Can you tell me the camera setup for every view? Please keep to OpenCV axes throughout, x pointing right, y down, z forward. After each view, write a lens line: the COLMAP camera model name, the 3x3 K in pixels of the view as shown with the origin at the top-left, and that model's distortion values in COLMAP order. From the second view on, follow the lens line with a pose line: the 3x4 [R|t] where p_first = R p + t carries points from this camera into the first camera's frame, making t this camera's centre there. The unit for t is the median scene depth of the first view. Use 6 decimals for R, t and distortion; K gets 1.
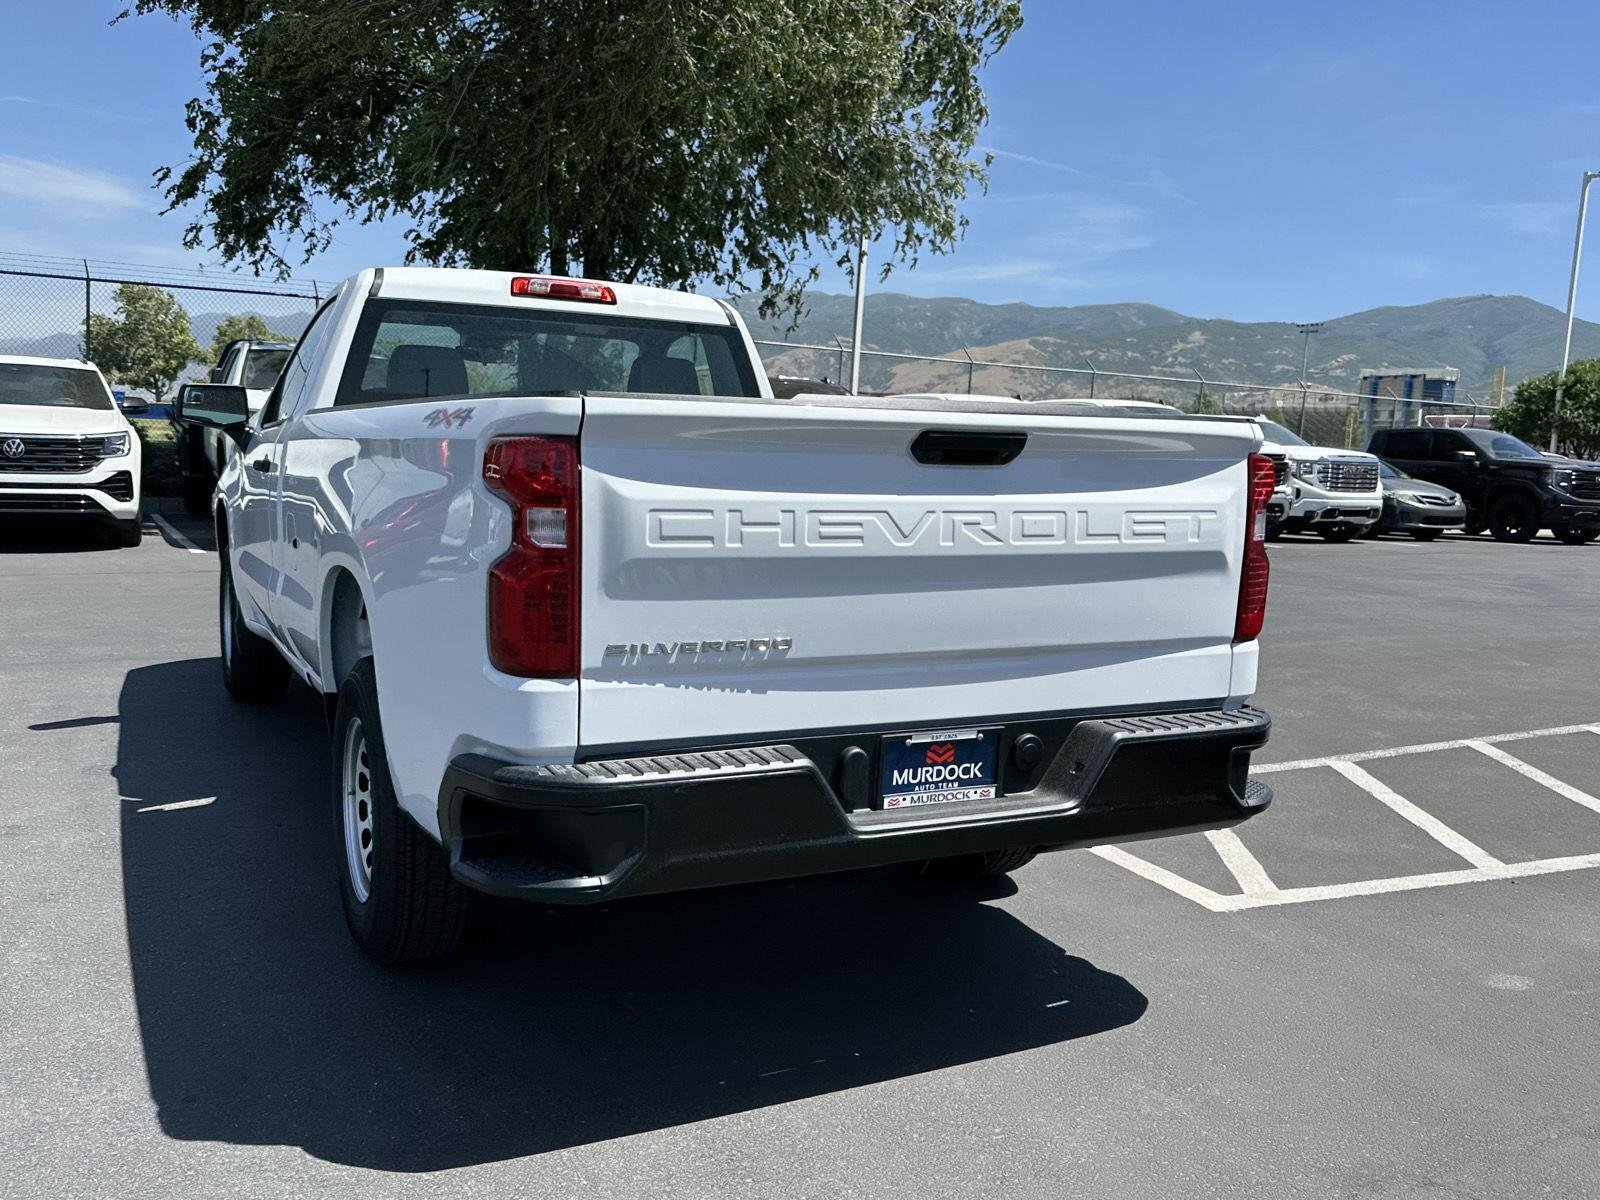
lens RADIAL K [[1385.9, 0, 806.4], [0, 1385.9, 593.0], [0, 0, 1]] dist [0.147443, -0.323828]
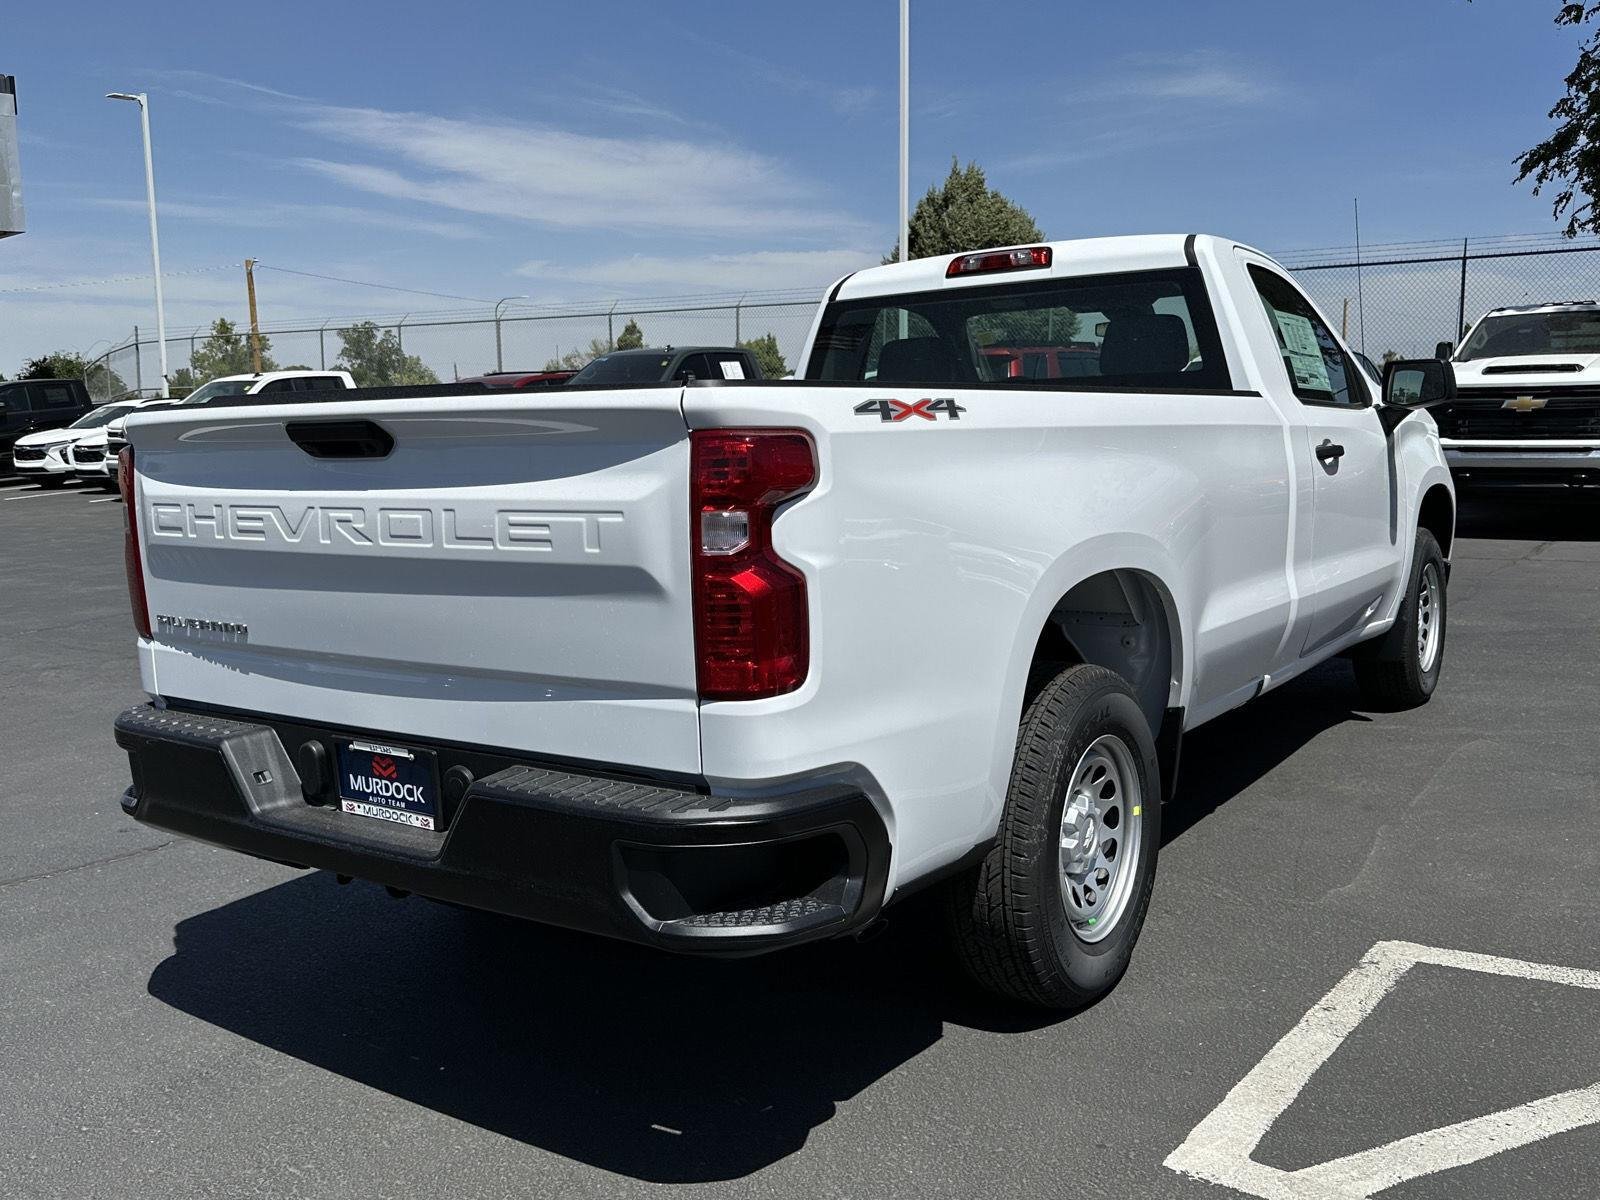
lens RADIAL K [[1395.3, 0, 798.6], [0, 1395.3, 570.4], [0, 0, 1]] dist [0.151538, -0.312027]
pose [[0.469360, 0.051210, -0.881520, 1.050976], [-0.051805, 0.998194, 0.030405, -0.059001], [0.881486, 0.031396, 0.471166, 0.791726]]
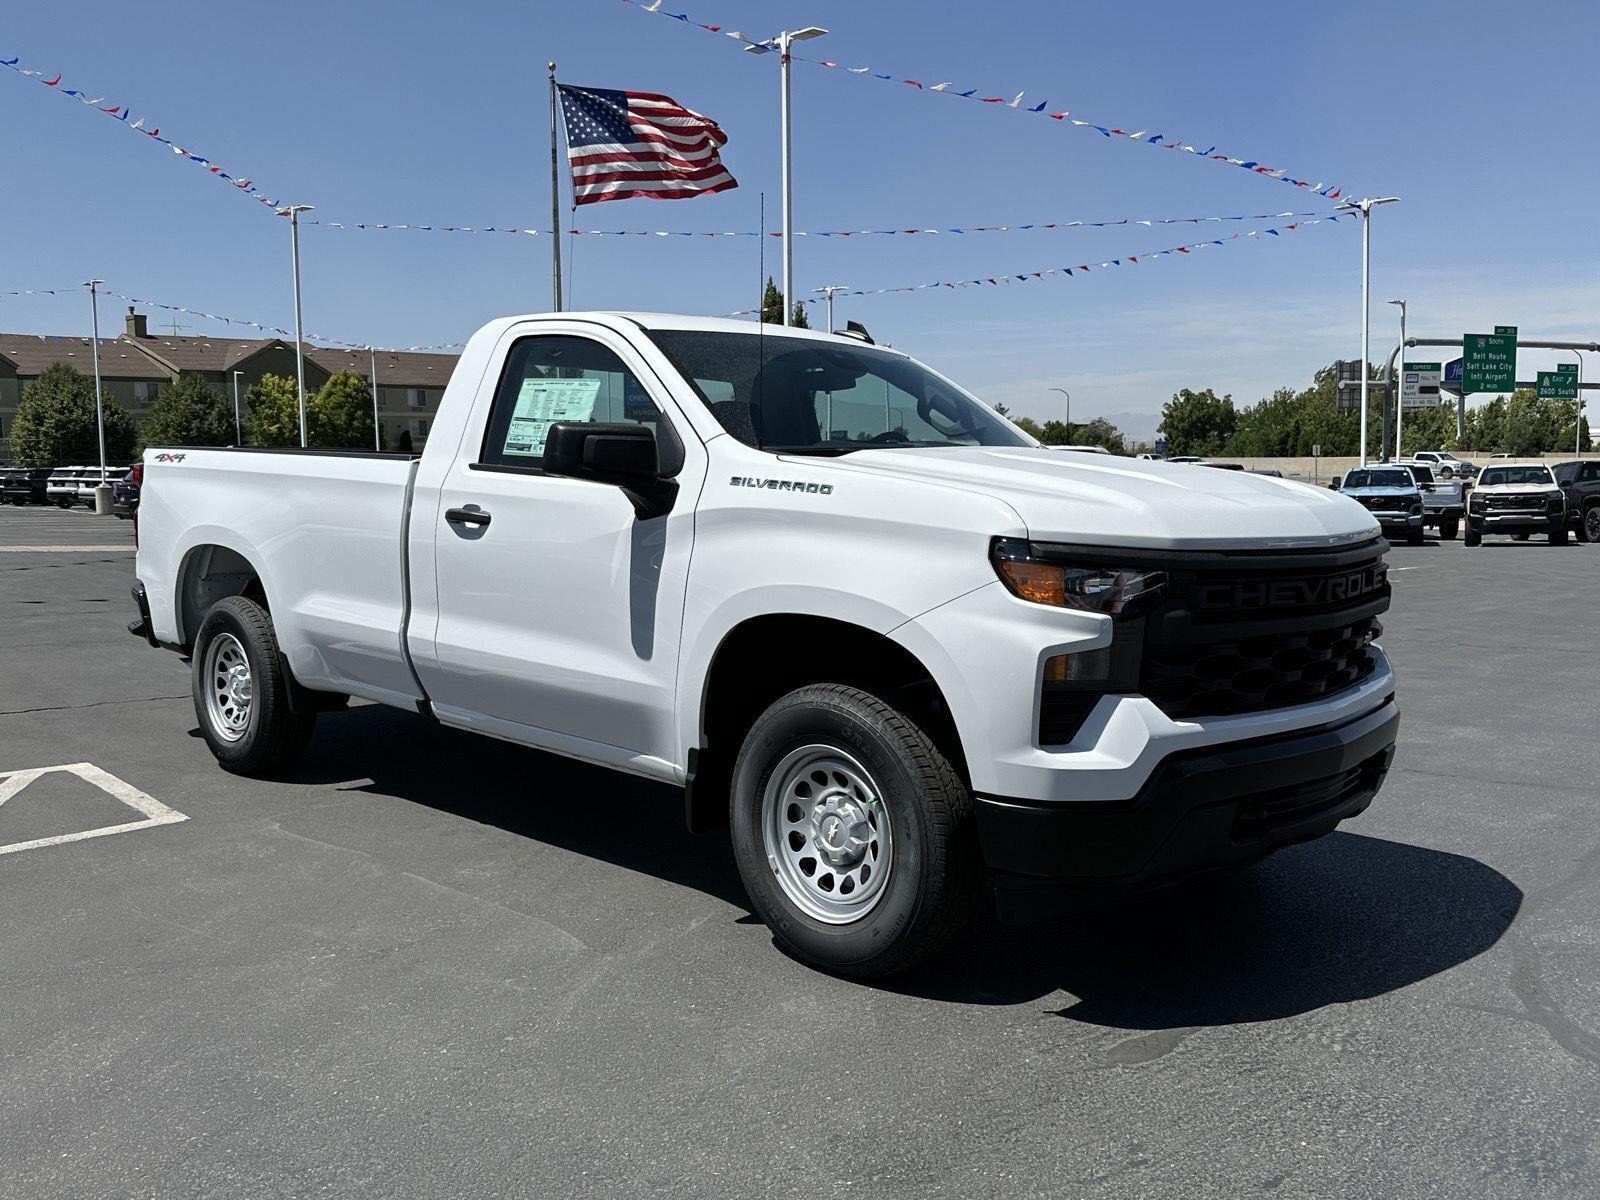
lens RADIAL K [[1377.6, 0, 807.9], [0, 1377.6, 580.3], [0, 0, 1]] dist [0.163948, -0.334053]
pose [[-0.944457, -0.013833, -0.328343, 0.087354], [-0.076271, 0.981060, 0.178056, -0.416049], [0.319662, 0.193210, -0.927624, 3.665269]]
